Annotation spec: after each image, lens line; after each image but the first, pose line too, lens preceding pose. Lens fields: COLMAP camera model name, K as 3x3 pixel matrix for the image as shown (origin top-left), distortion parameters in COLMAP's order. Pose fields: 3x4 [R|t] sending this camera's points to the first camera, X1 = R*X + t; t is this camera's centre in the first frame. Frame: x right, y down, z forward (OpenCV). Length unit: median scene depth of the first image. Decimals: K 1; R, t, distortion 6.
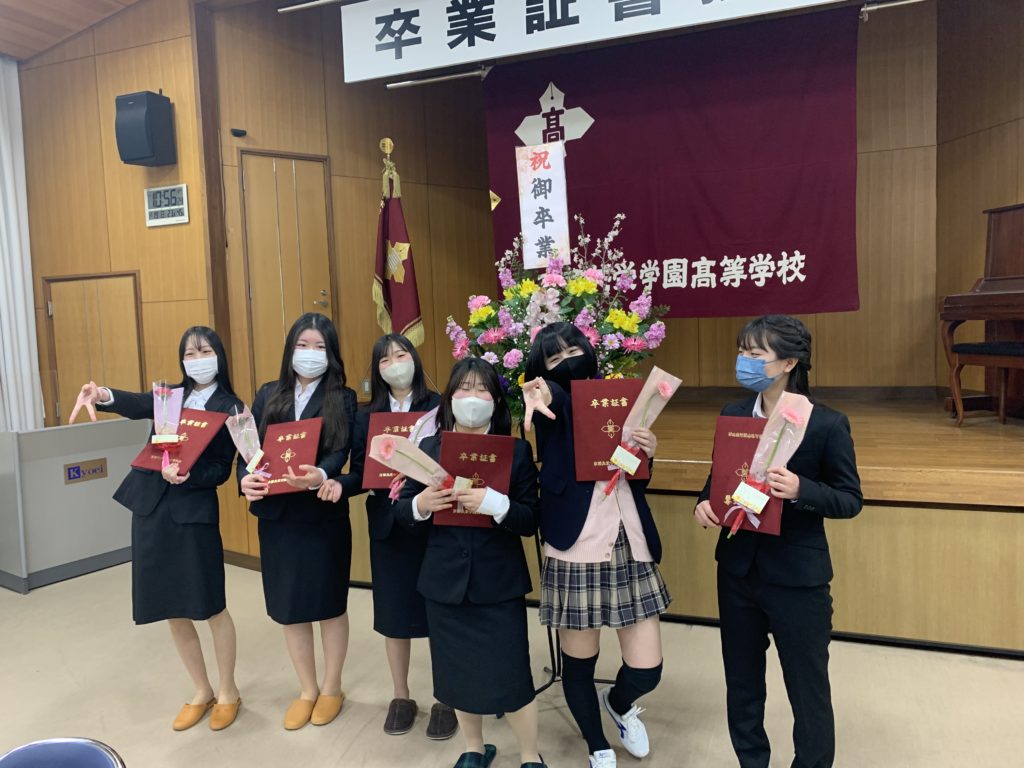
lens RADIAL K [[786.1, 0, 496.0], [0, 786.1, 398.1], [0, 0, 1]] dist [0.005412, 0.005714]
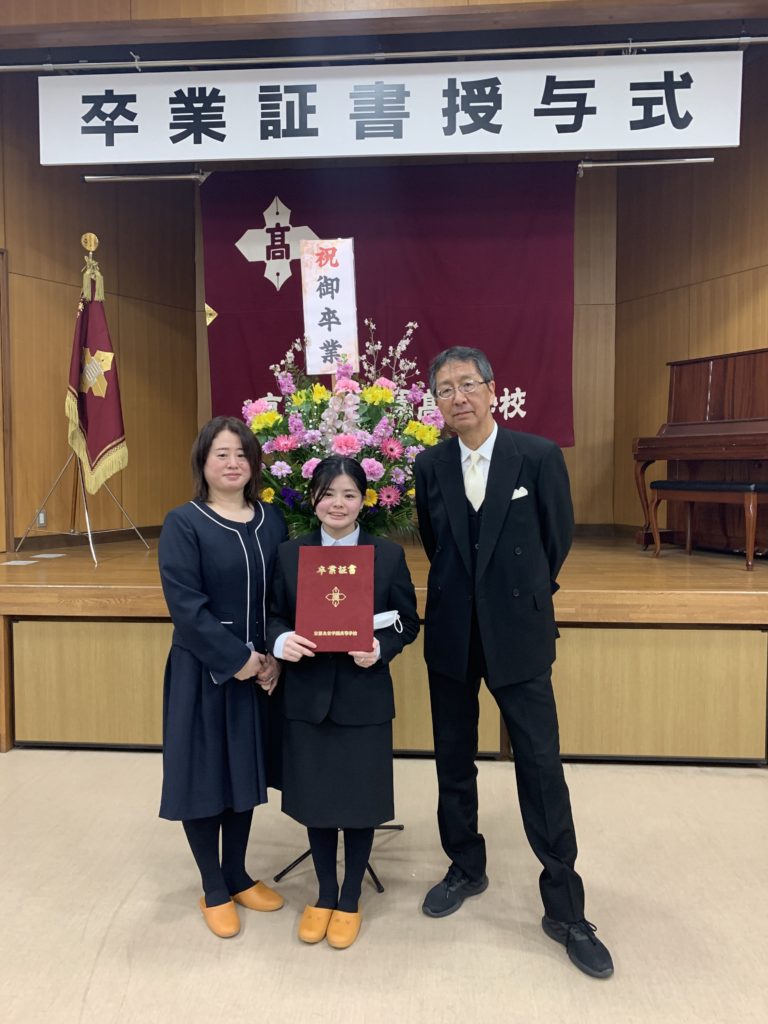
lens RADIAL K [[786.1, 0, 369.9], [0, 786.1, 517.7], [0, 0, 1]] dist [0.005412, 0.005714]
pose [[0.952657, 0.014944, 0.303679, -0.113296], [-0.003173, 0.999226, -0.039218, 0.024471], [-0.304030, 0.036398, 0.951967, 0.081487]]
